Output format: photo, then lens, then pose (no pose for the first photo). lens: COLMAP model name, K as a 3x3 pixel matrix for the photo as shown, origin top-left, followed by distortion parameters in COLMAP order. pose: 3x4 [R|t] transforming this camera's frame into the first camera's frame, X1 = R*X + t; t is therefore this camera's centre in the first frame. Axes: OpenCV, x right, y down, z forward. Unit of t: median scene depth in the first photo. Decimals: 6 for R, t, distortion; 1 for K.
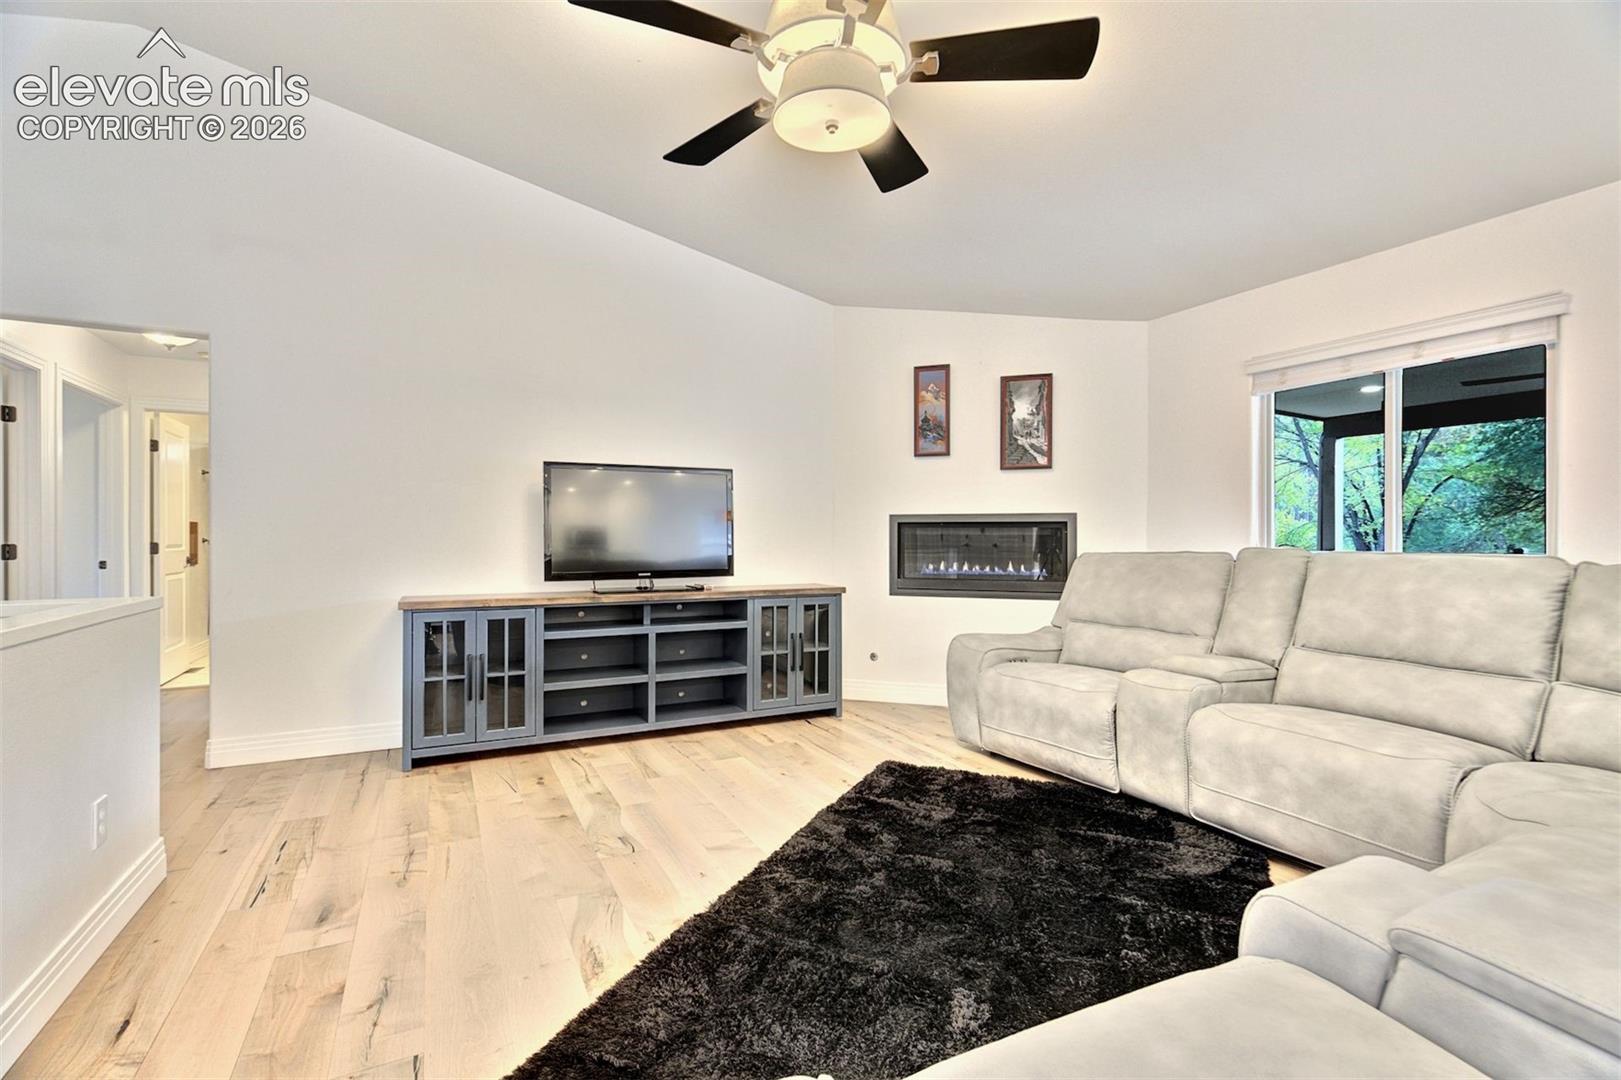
lens RADIAL K [[741.0, 0, 802.0], [0, 741.0, 538.8], [0, 0, 1]] dist [0.004033, -0.001239]
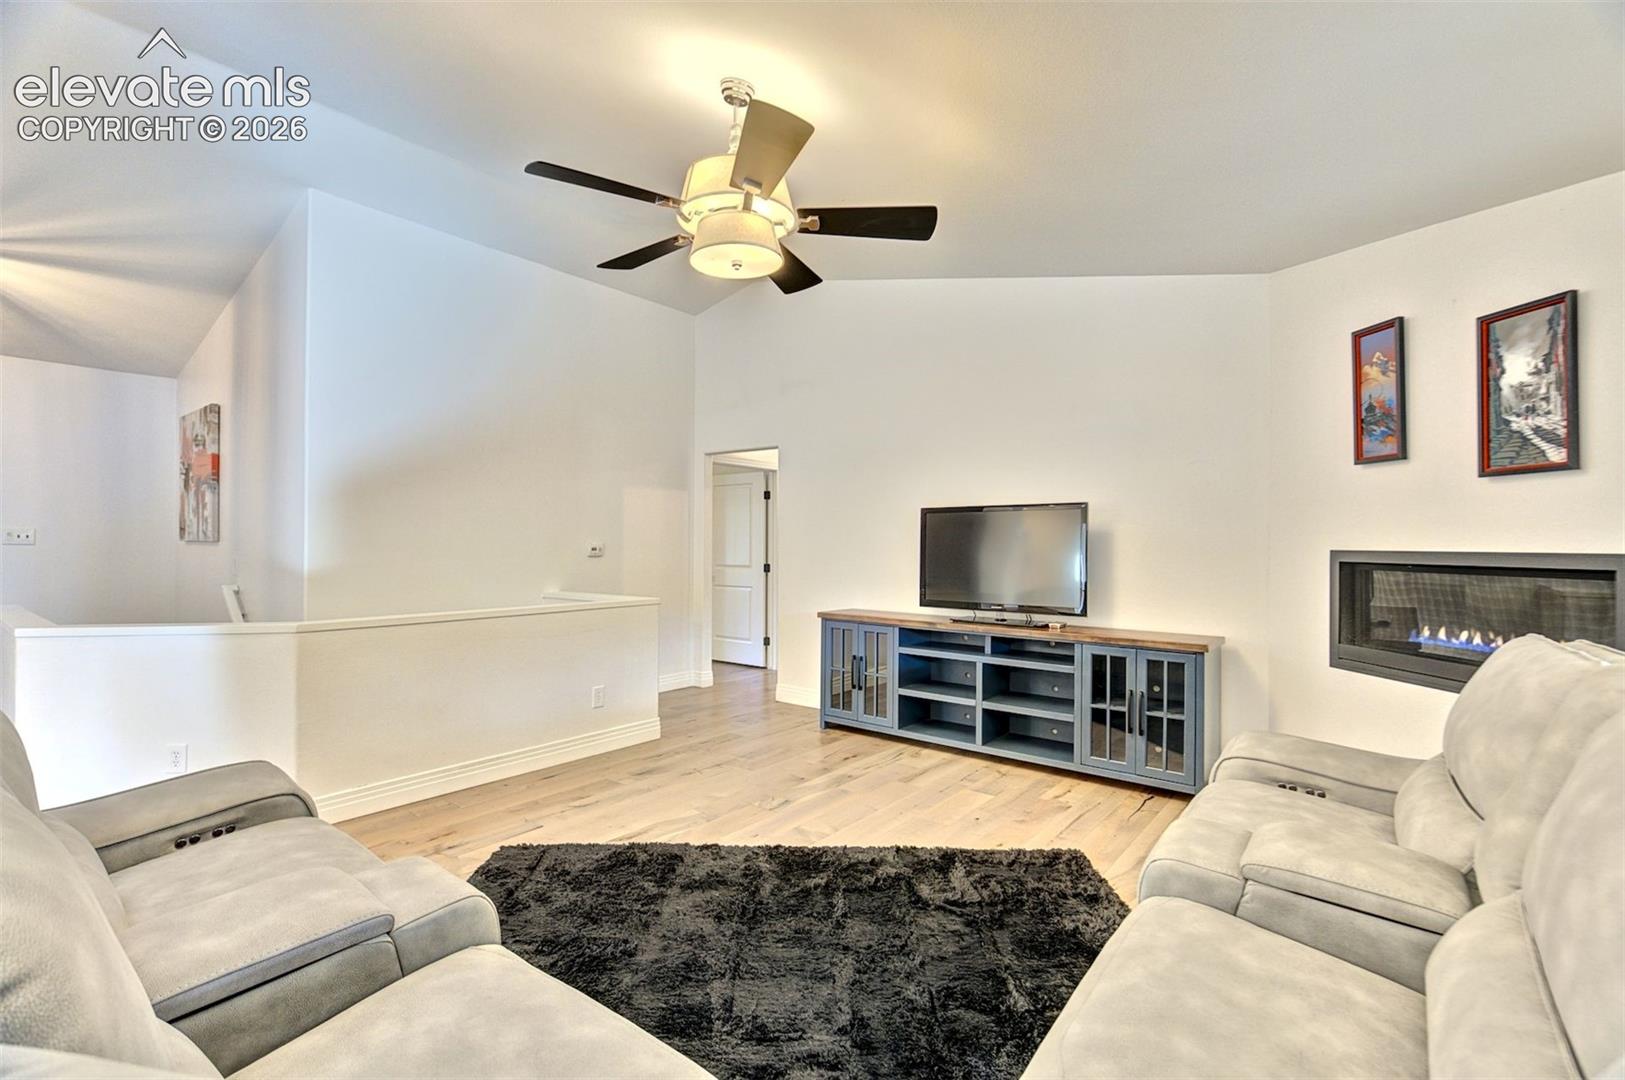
lens RADIAL K [[742.8, 0, 811.4], [0, 742.8, 540.3], [0, 0, 1]] dist [0.004033, -0.001239]
pose [[0.408216, -0.000979, -0.912885, 0.624299], [-0.007356, 0.999963, -0.004362, -0.039817], [0.912856, 0.008496, 0.408193, 0.301740]]
